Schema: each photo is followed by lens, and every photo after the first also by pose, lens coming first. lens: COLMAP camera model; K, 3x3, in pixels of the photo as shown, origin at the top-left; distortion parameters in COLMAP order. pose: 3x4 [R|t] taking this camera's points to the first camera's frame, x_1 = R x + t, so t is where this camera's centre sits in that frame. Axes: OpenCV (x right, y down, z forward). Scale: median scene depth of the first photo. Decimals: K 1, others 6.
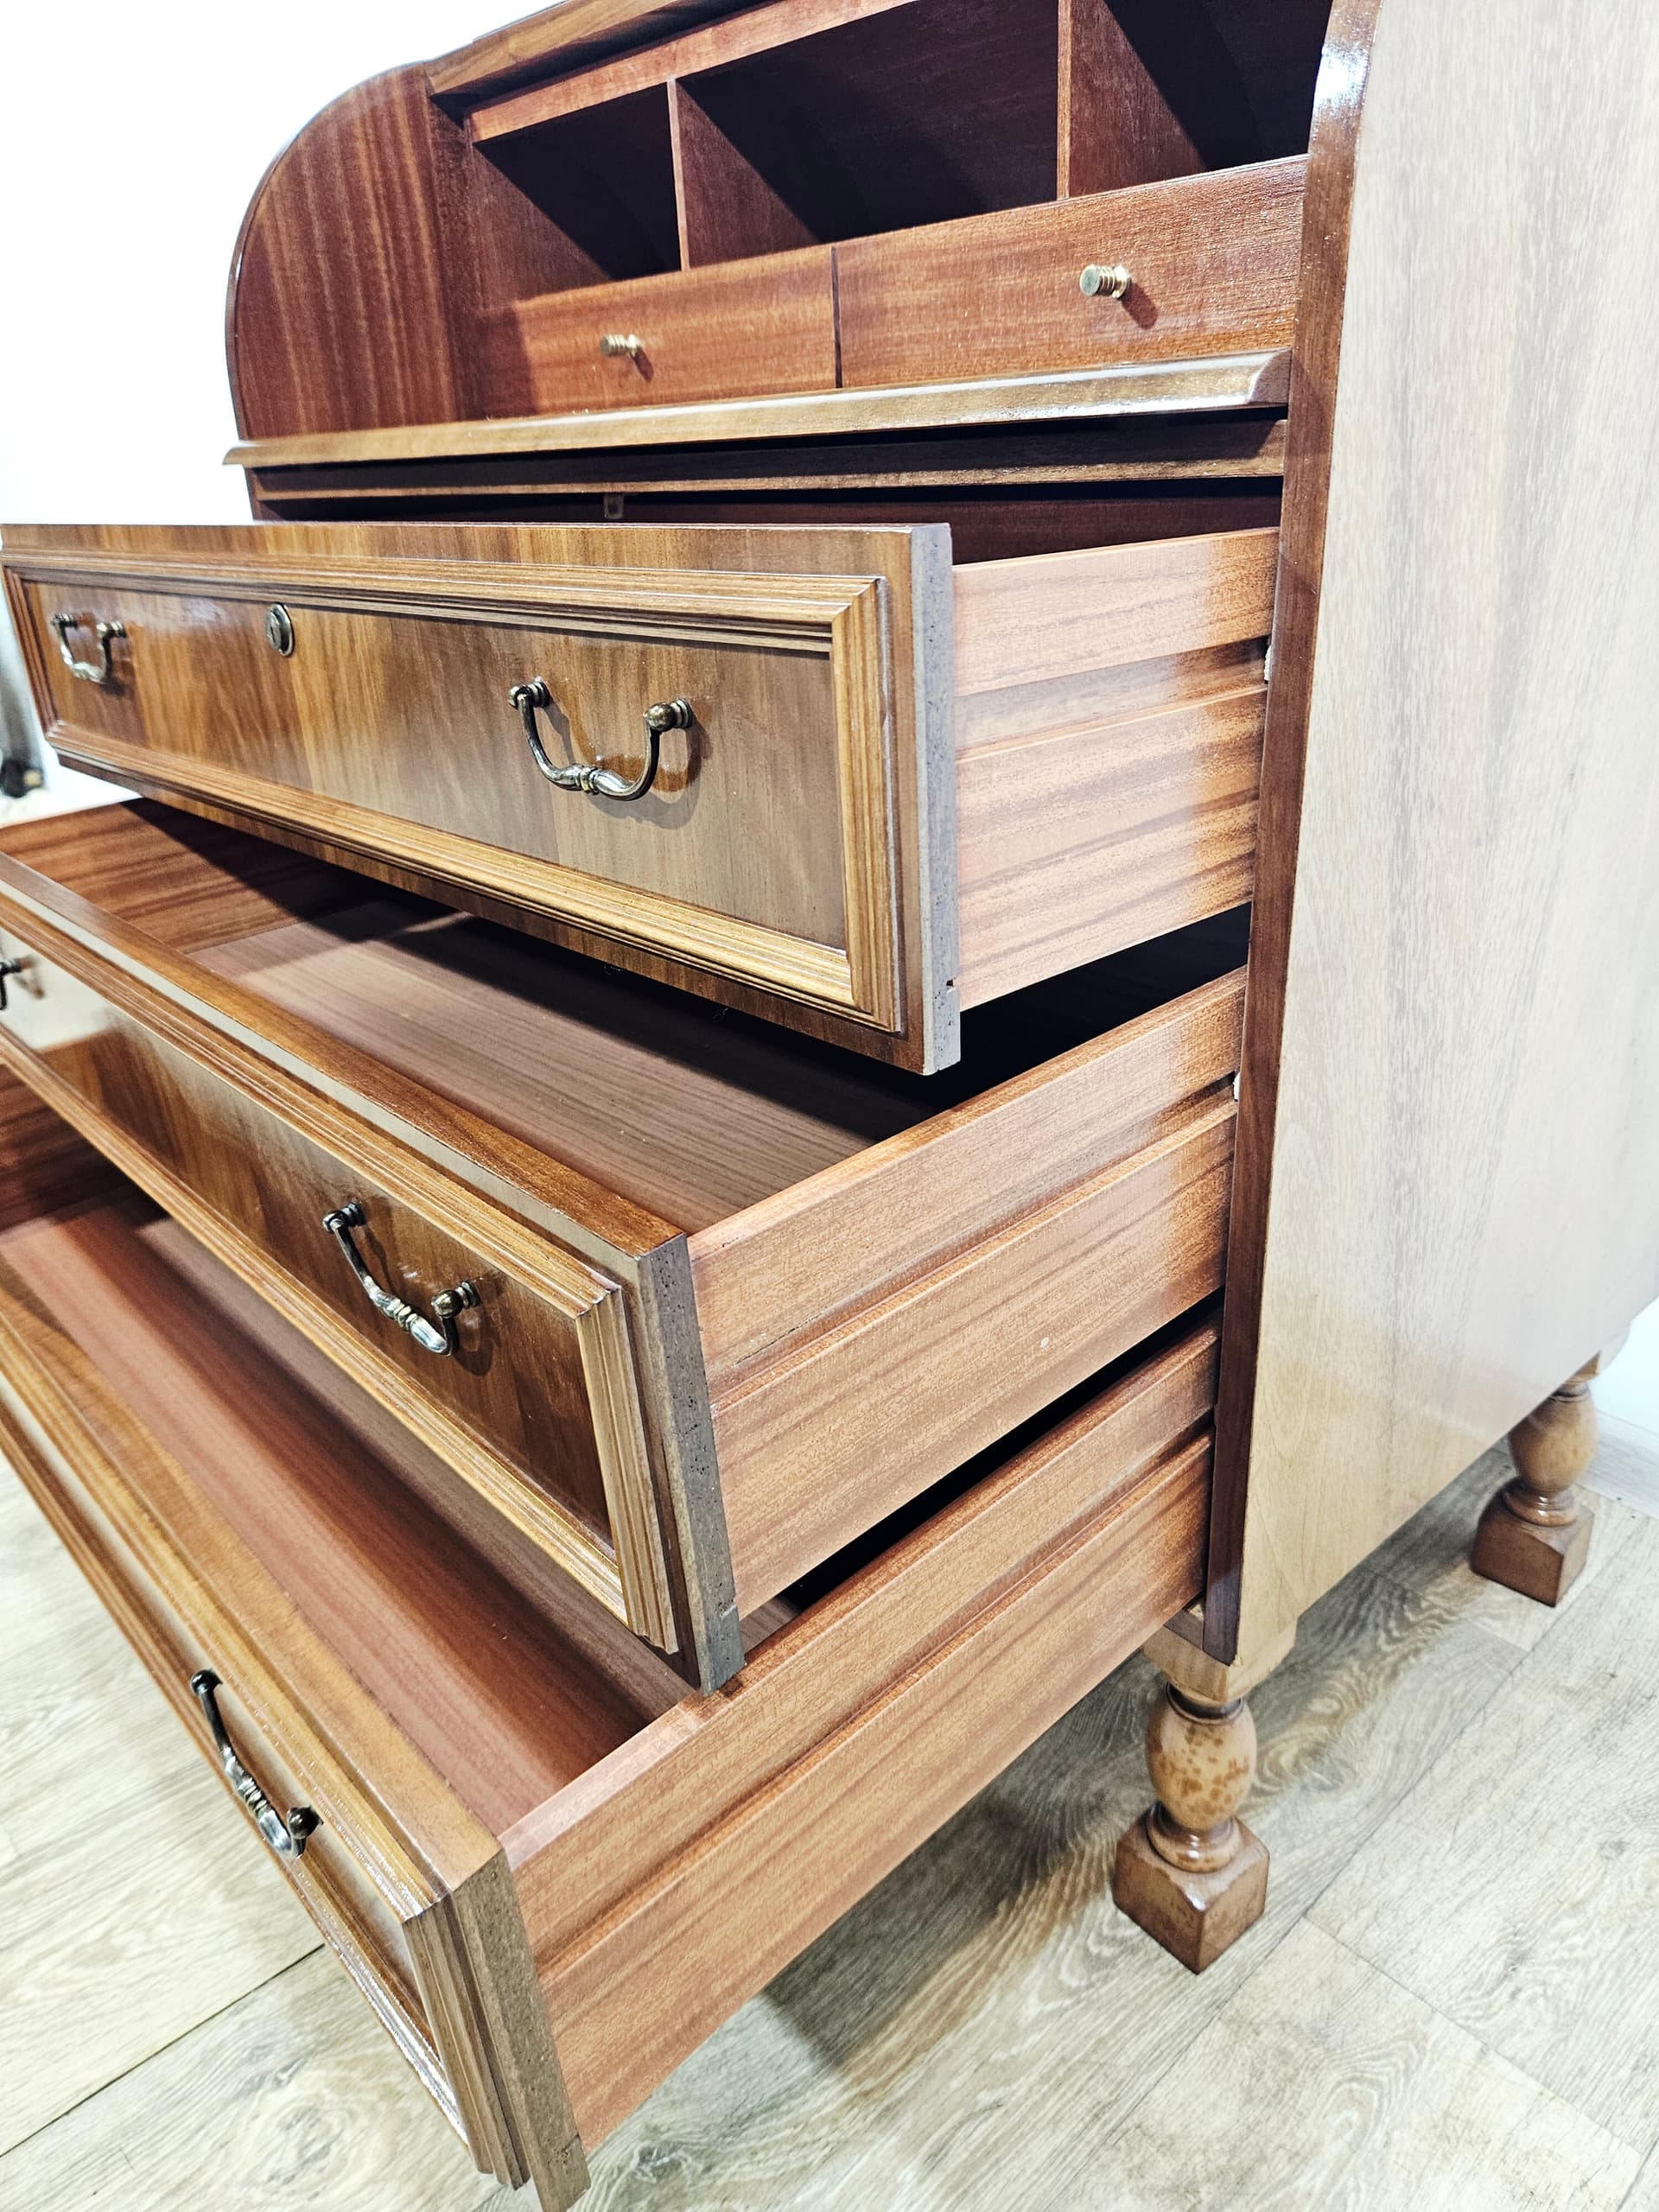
lens RADIAL K [[1500.7, 0, 852.9], [0, 1500.7, 1067.0], [0, 0, 1]] dist [0.044891, -0.044808]
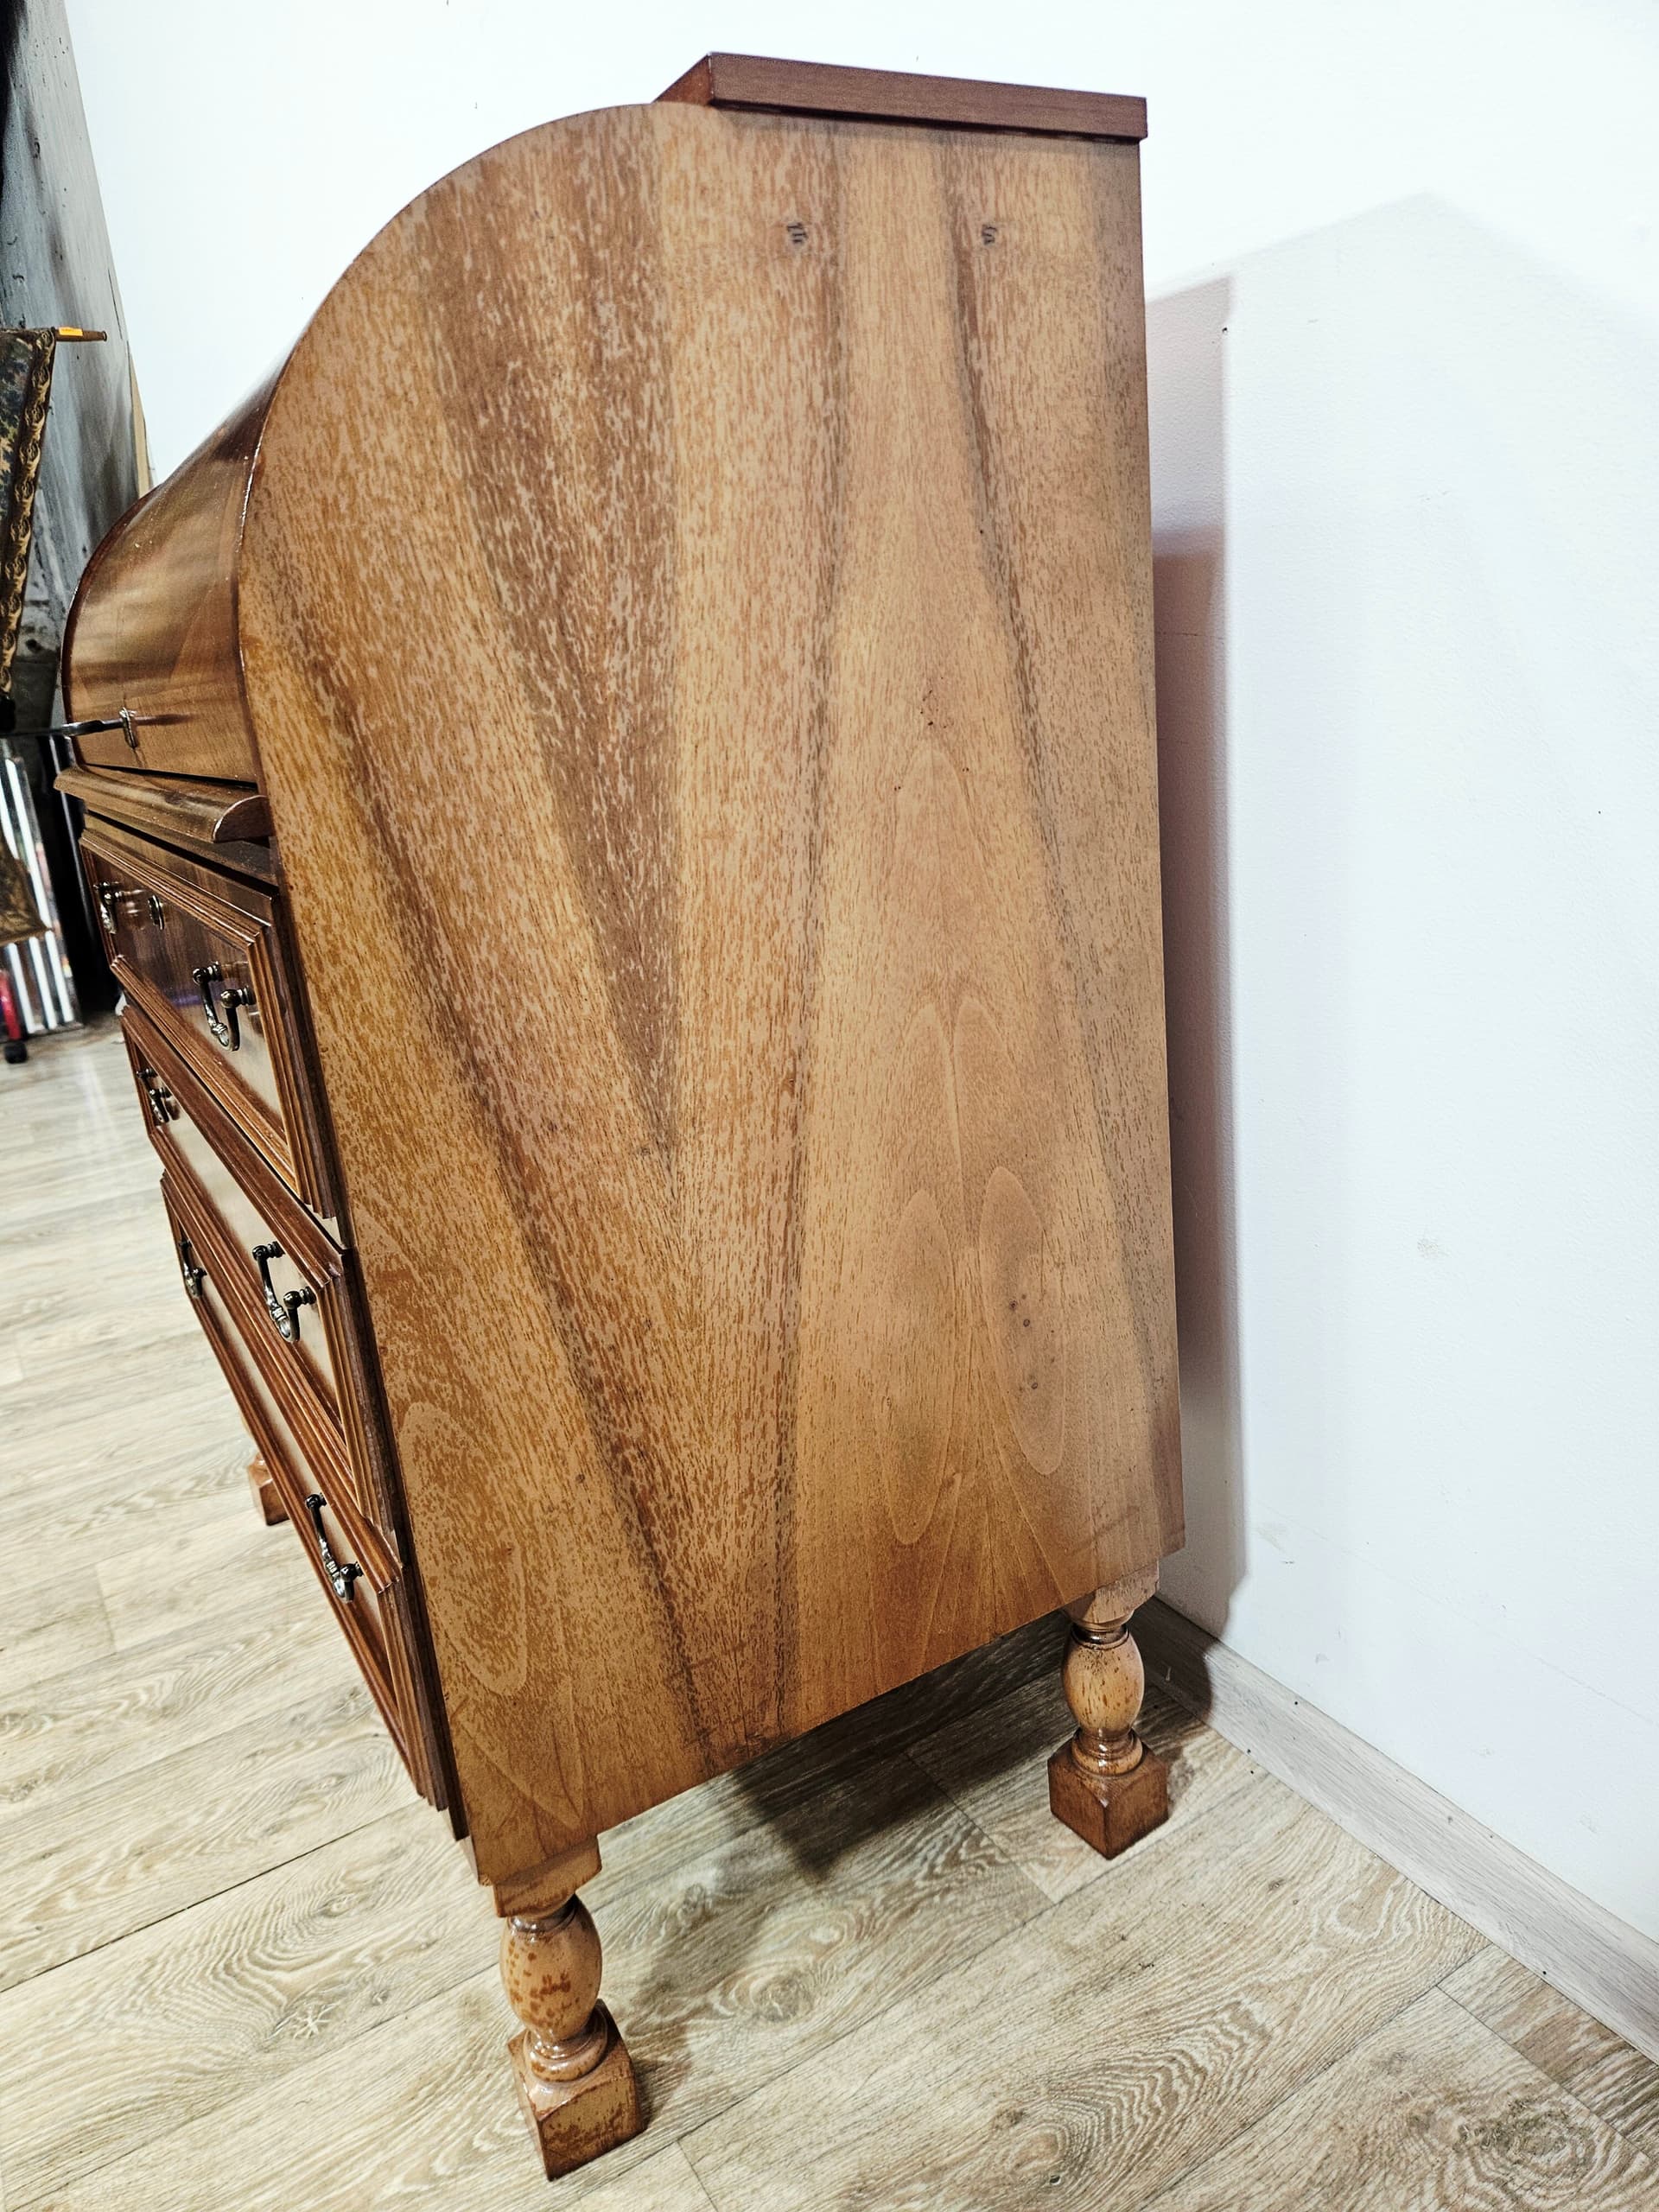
lens RADIAL K [[1500.7, 0, 830.5], [0, 1500.7, 1064.8], [0, 0, 1]] dist [0.044891, -0.044808]
pose [[0.975881, -0.004576, -0.218254, 0.703180], [-0.014497, 0.996215, -0.085705, -0.103949], [0.217820, 0.086802, 0.972121, -0.069108]]
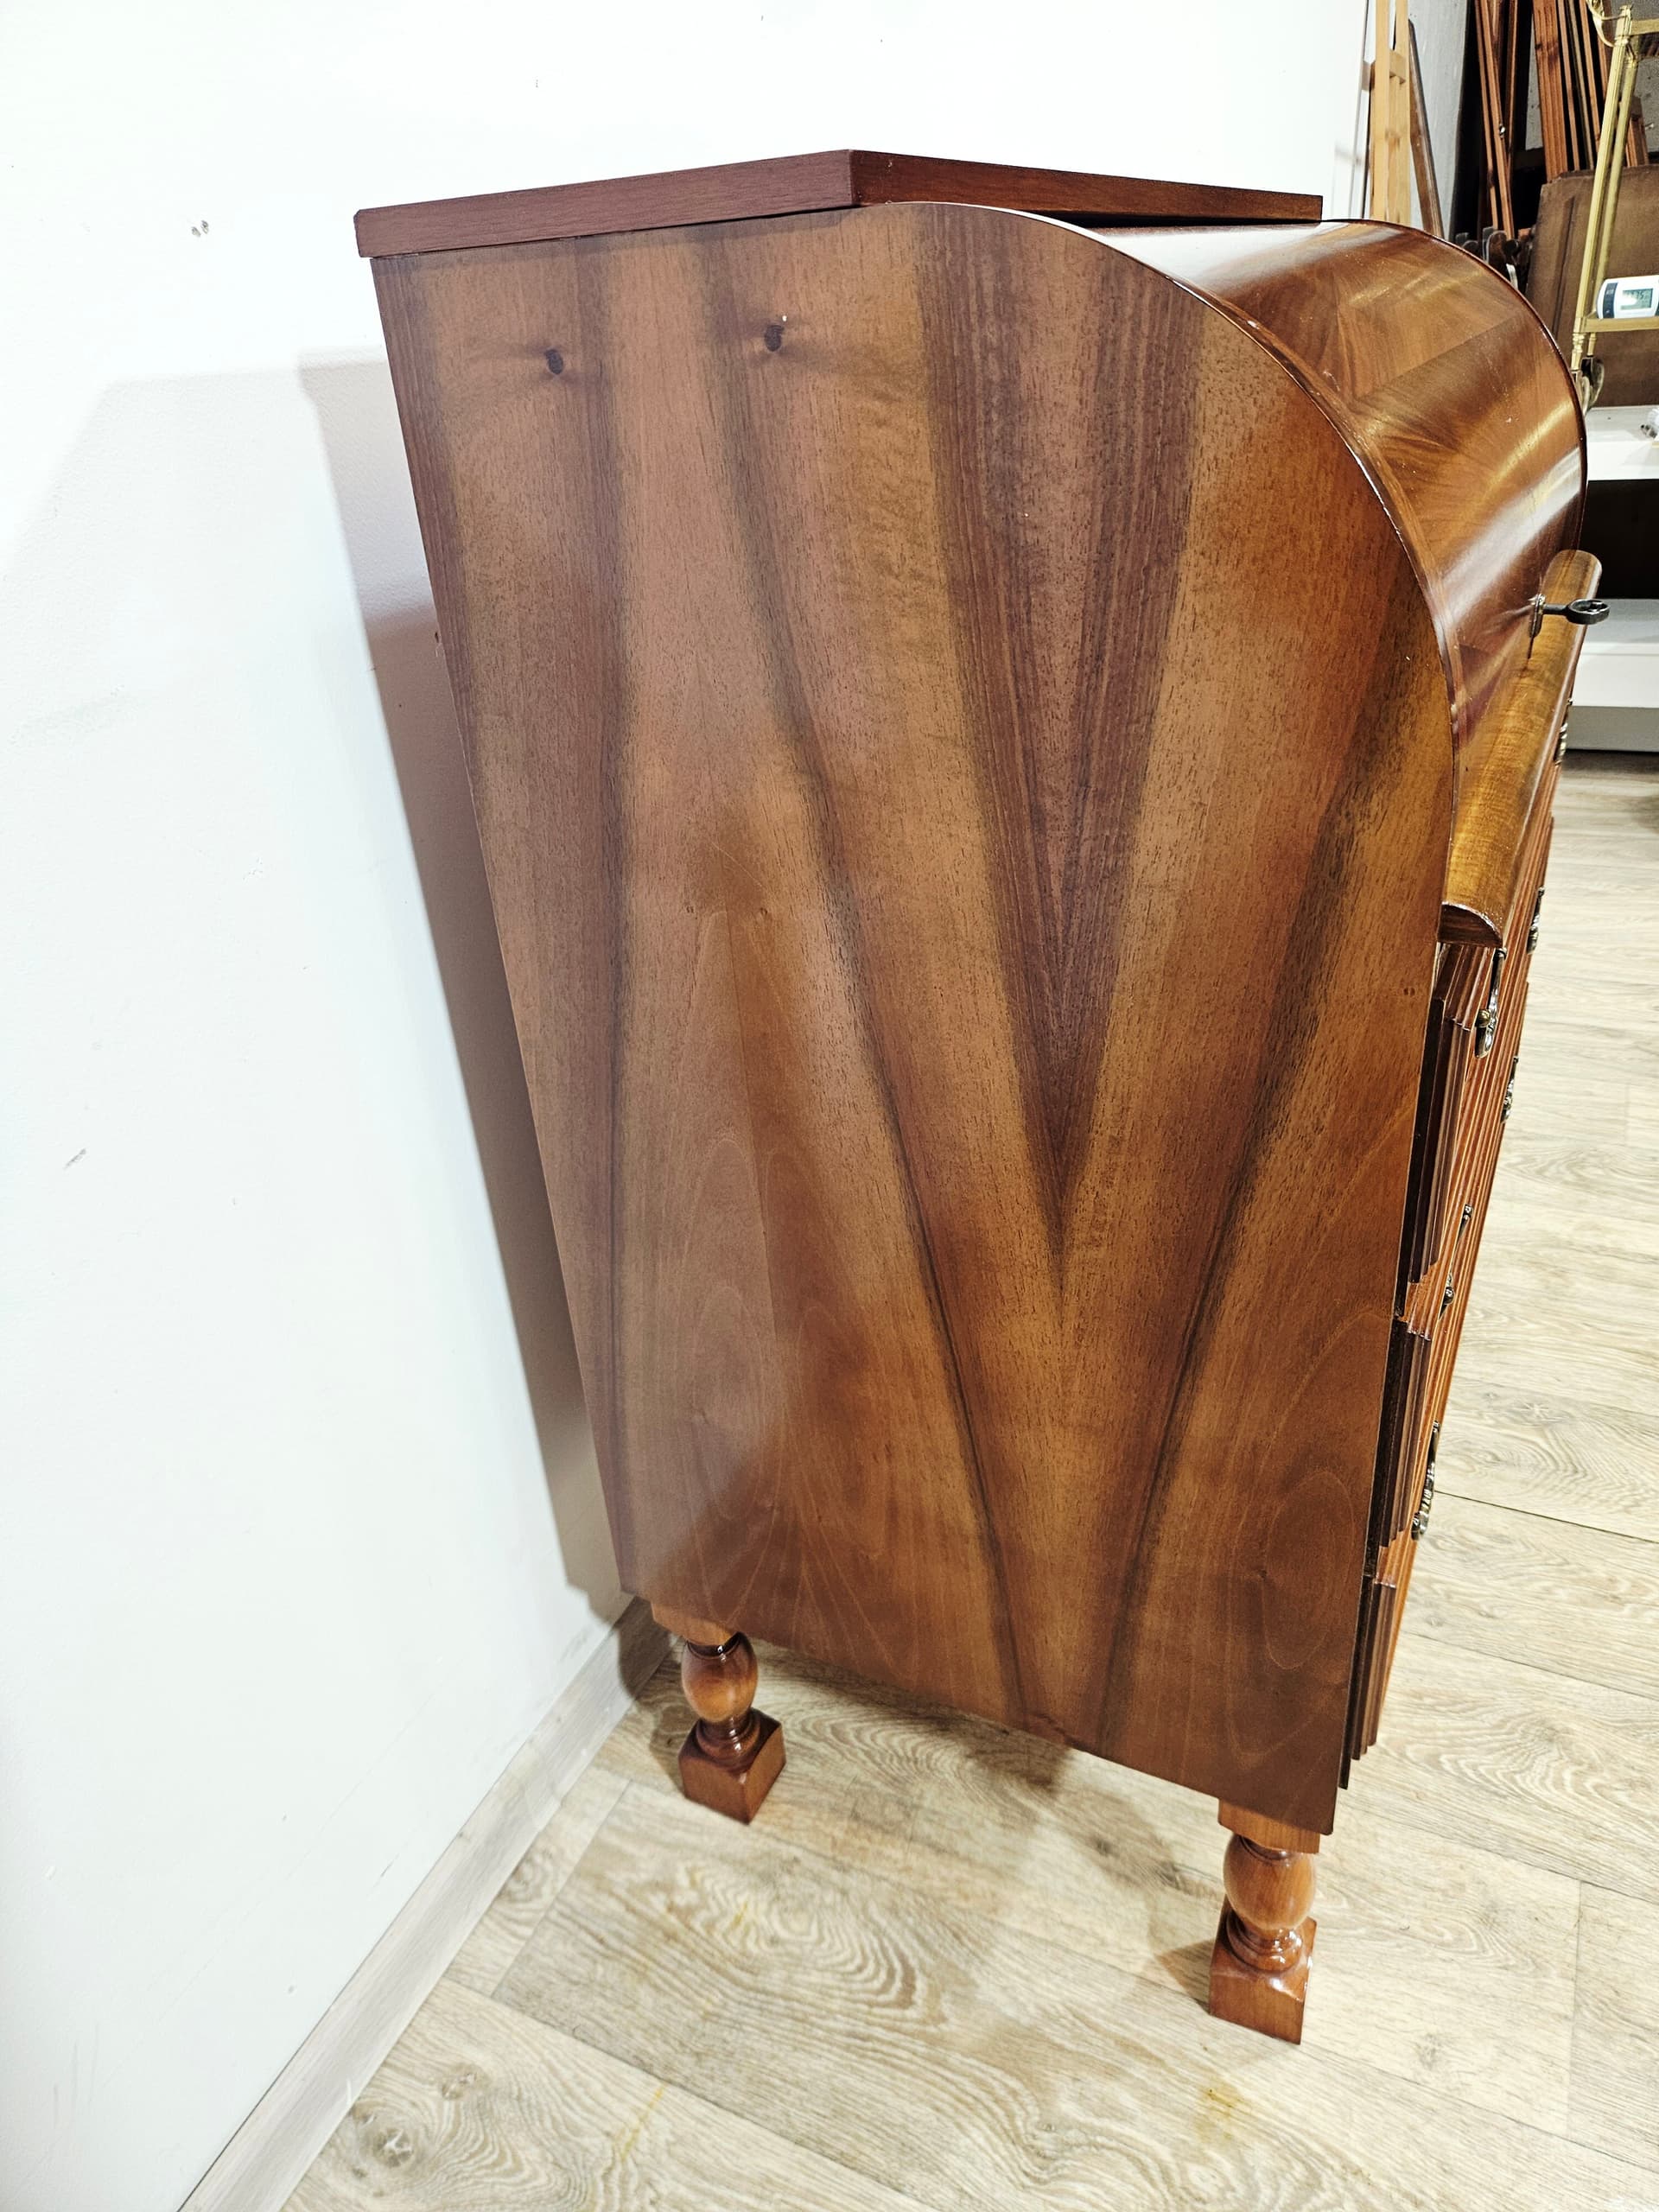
lens RADIAL K [[1500.7, 0, 840.1], [0, 1500.7, 1085.5], [0, 0, 1]] dist [0.044891, -0.044808]
pose [[-0.359301, -0.381077, 0.851870, -1.219773], [0.412748, 0.753801, 0.511295, -1.105007], [-0.836984, 0.535317, -0.113552, 1.931992]]
